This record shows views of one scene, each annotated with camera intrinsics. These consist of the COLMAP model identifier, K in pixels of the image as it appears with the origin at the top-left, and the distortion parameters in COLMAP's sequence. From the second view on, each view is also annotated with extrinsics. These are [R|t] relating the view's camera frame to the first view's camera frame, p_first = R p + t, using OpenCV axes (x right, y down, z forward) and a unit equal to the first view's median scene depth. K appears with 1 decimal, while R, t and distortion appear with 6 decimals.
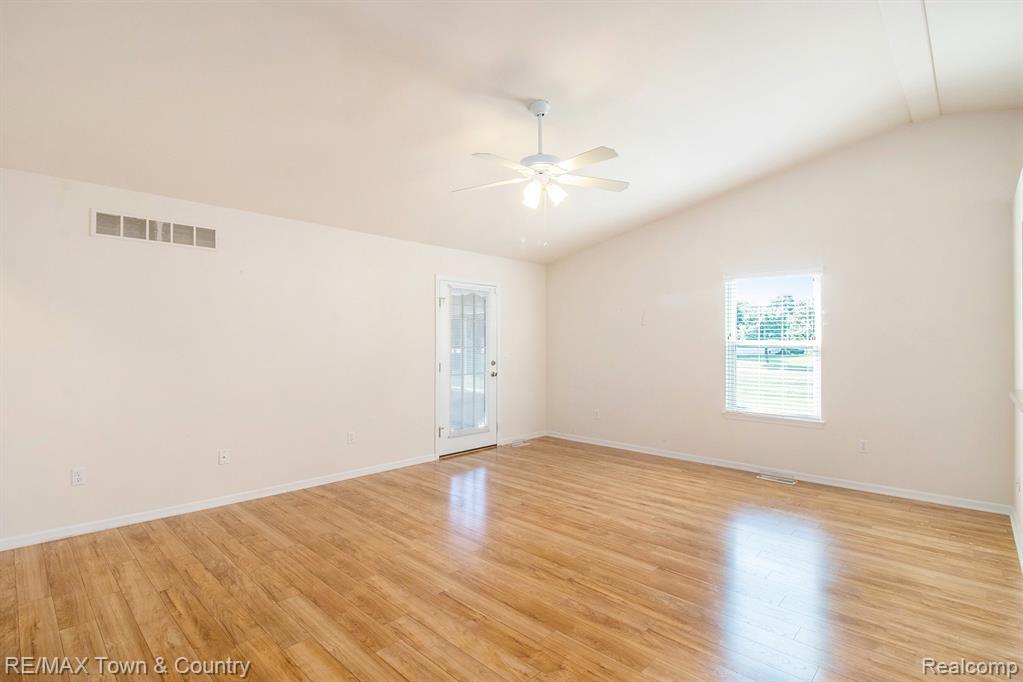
lens RADIAL K [[493.4, 0, 511.8], [0, 493.4, 340.0], [0, 0, 1]] dist [-0.002074, -0.000250]
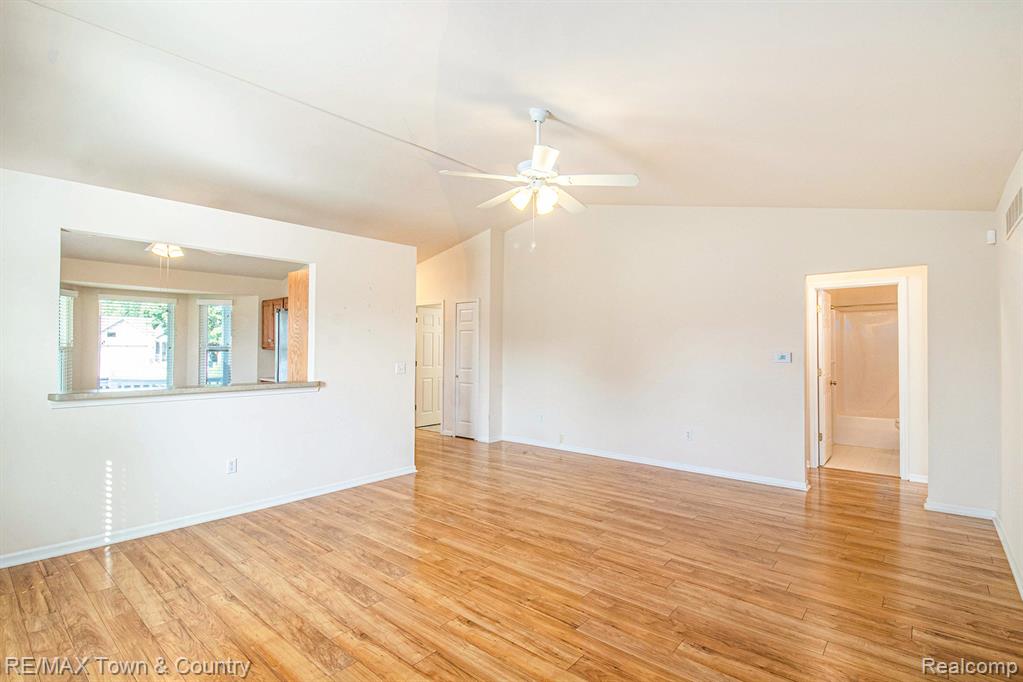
lens RADIAL K [[493.4, 0, 511.1], [0, 493.4, 343.6], [0, 0, 1]] dist [-0.002074, -0.000250]
pose [[-0.998933, -0.010092, -0.045066, 0.169744], [-0.009508, 0.999868, -0.013144, 0.004989], [0.045193, -0.012702, -0.998898, 2.123239]]
